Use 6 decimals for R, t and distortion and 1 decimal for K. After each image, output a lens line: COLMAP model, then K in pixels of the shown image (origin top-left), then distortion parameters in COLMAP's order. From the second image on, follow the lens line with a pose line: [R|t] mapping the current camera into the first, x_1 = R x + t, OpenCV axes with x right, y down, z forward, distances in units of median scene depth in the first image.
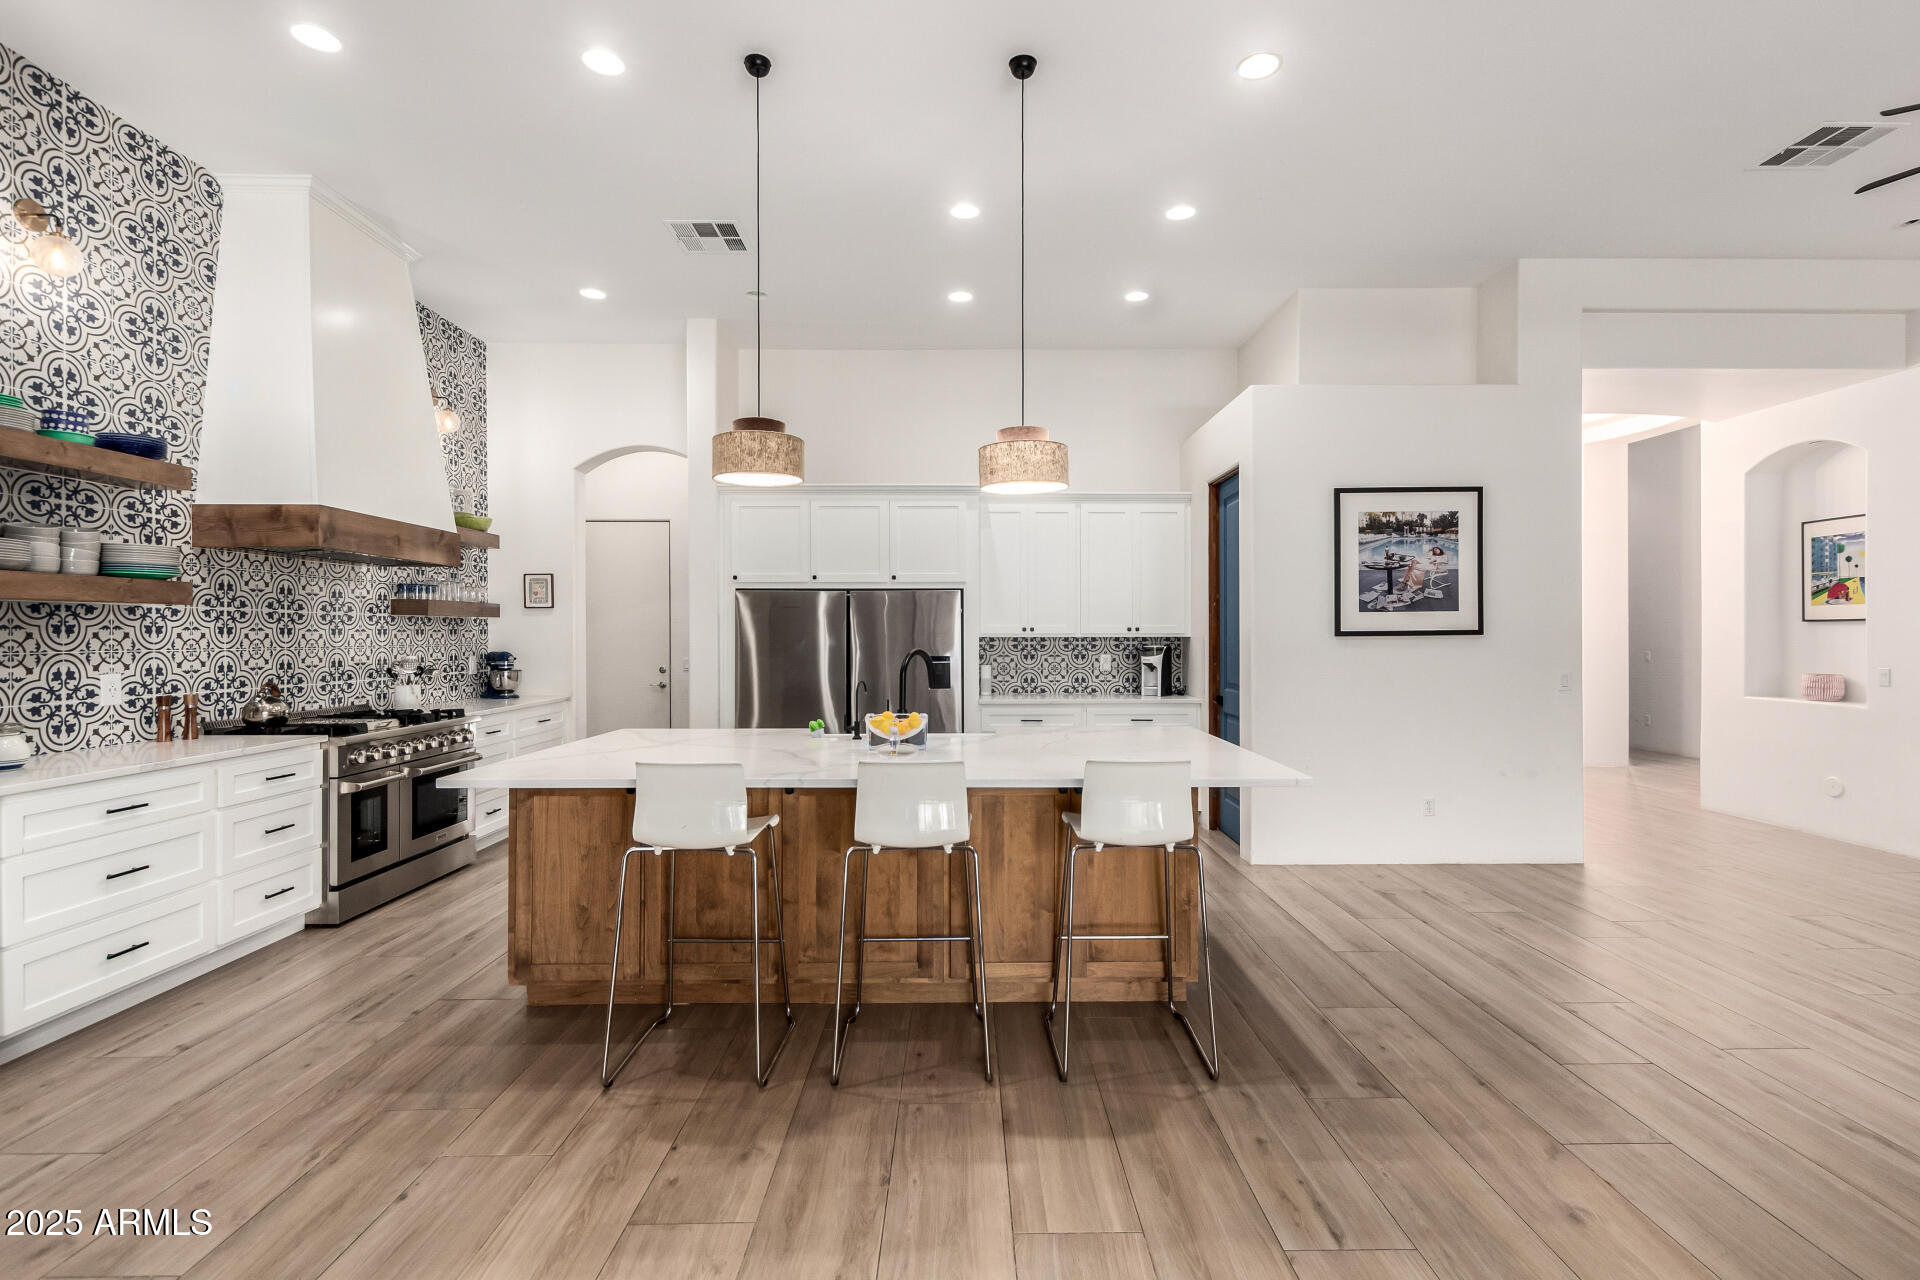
lens RADIAL K [[900.3, 0, 967.9], [0, 900.3, 635.3], [0, 0, 1]] dist [0.022285, -0.013112]
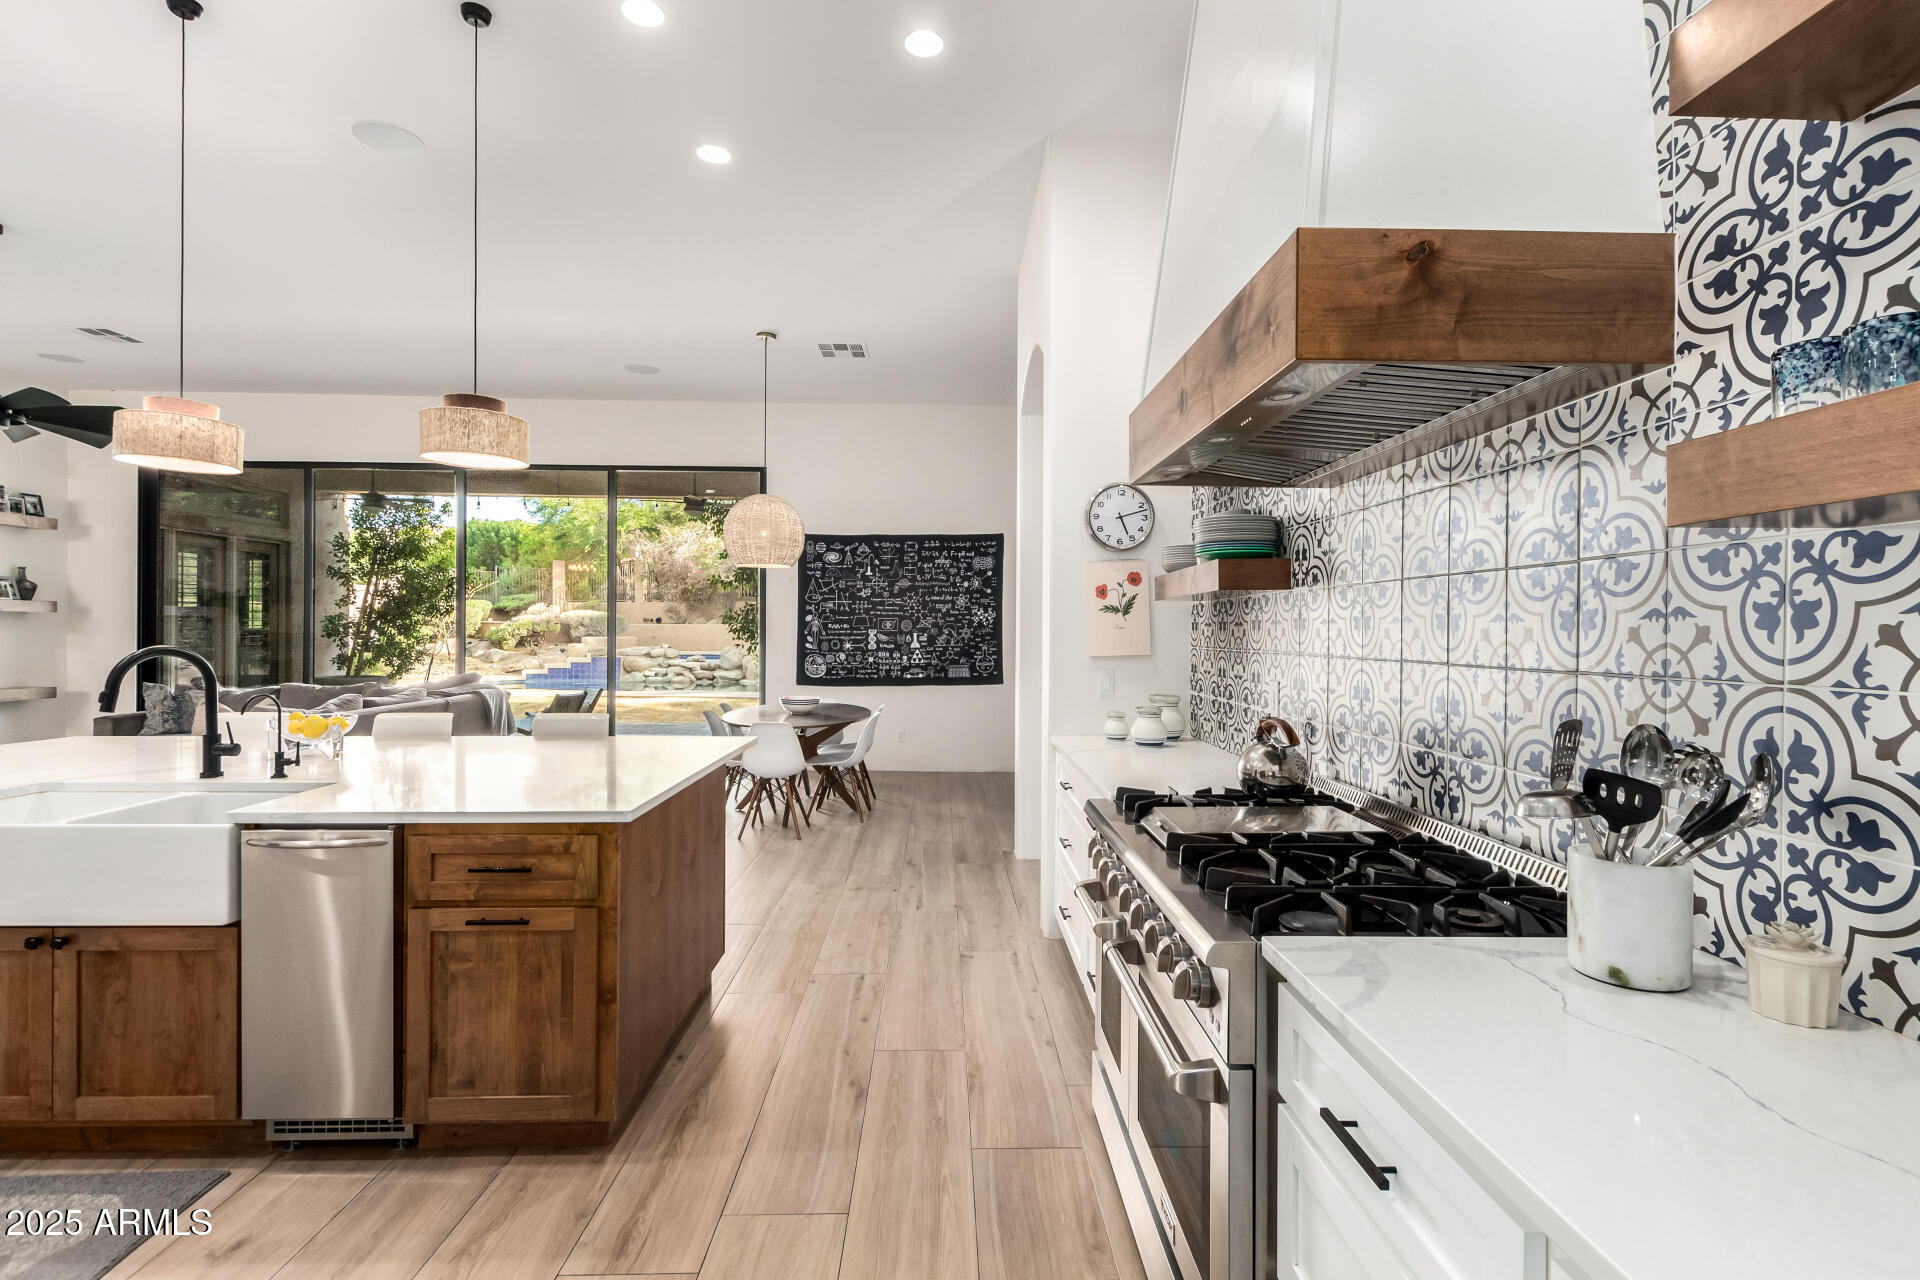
lens RADIAL K [[900.3, 0, 967.9], [0, 900.3, 635.3], [0, 0, 1]] dist [0.022285, -0.013112]
pose [[-0.999725, -0.003287, -0.023209, -0.478178], [-0.003295, 0.999995, 0.000336, 0.001759], [0.023208, 0.000413, -0.999731, 1.295197]]
